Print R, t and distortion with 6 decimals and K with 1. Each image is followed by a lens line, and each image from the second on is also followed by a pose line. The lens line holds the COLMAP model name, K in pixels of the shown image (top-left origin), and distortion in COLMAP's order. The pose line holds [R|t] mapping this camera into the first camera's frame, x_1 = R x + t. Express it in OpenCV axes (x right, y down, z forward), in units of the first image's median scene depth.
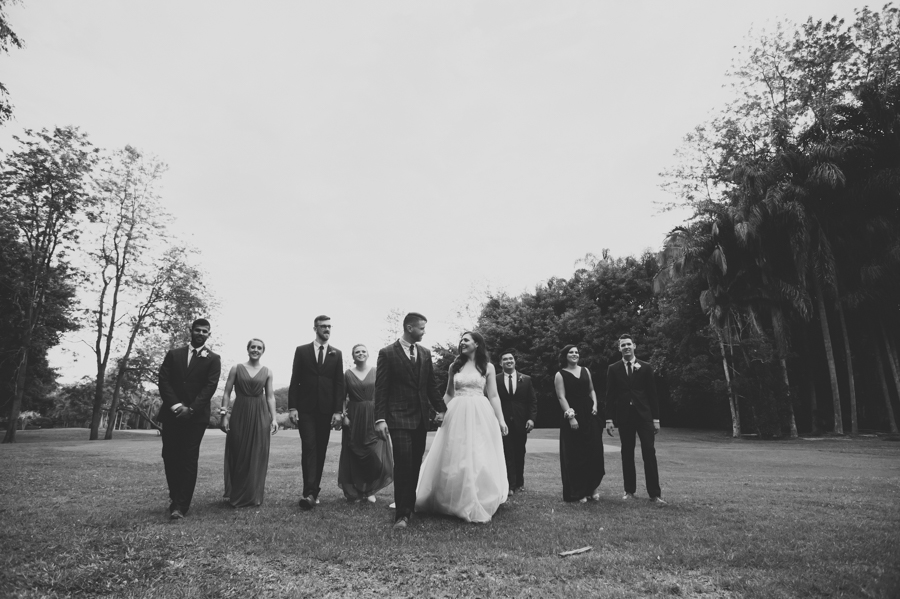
lens RADIAL K [[512.9, 0, 449.0], [0, 512.9, 303.0], [0, 0, 1]] dist [-0.093224, 0.066655]
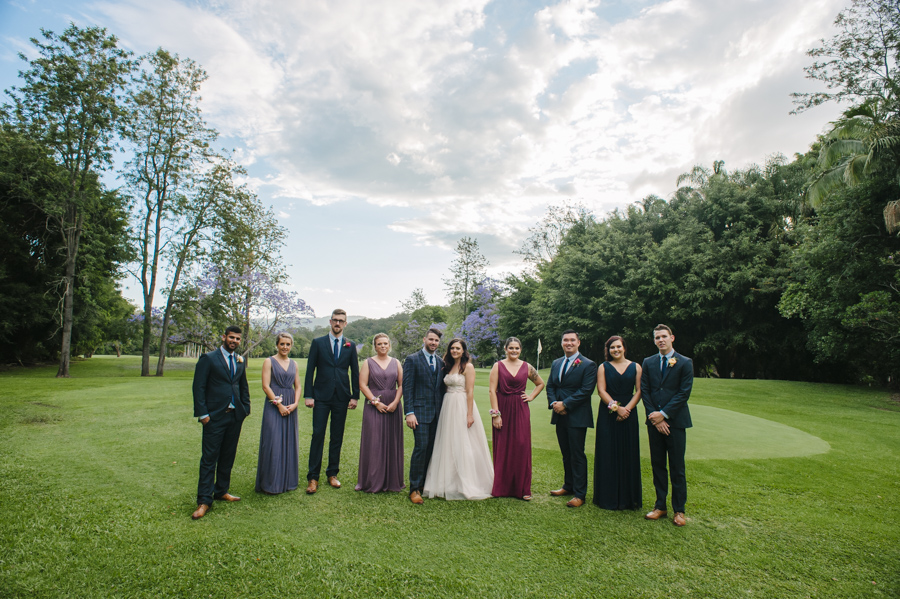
lens RADIAL K [[512.9, 0, 449.0], [0, 512.9, 303.0], [0, 0, 1]] dist [-0.093224, 0.066655]
pose [[0.989852, 0.012598, -0.141542, -0.006868], [0.005842, 0.991612, 0.129116, 0.015896], [0.141982, -0.128633, 0.981476, 0.139254]]
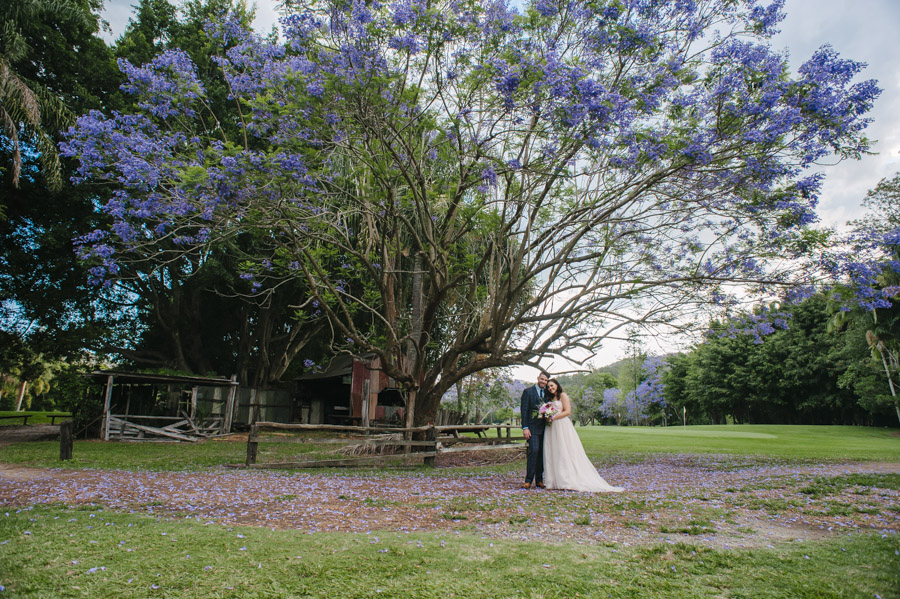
lens RADIAL K [[512.9, 0, 449.0], [0, 512.9, 303.0], [0, 0, 1]] dist [-0.093224, 0.066655]
pose [[0.902604, -0.085453, -0.421906, 0.027789], [0.091219, 0.995809, -0.006543, -0.134551], [0.420697, -0.032580, 0.906616, -0.507466]]
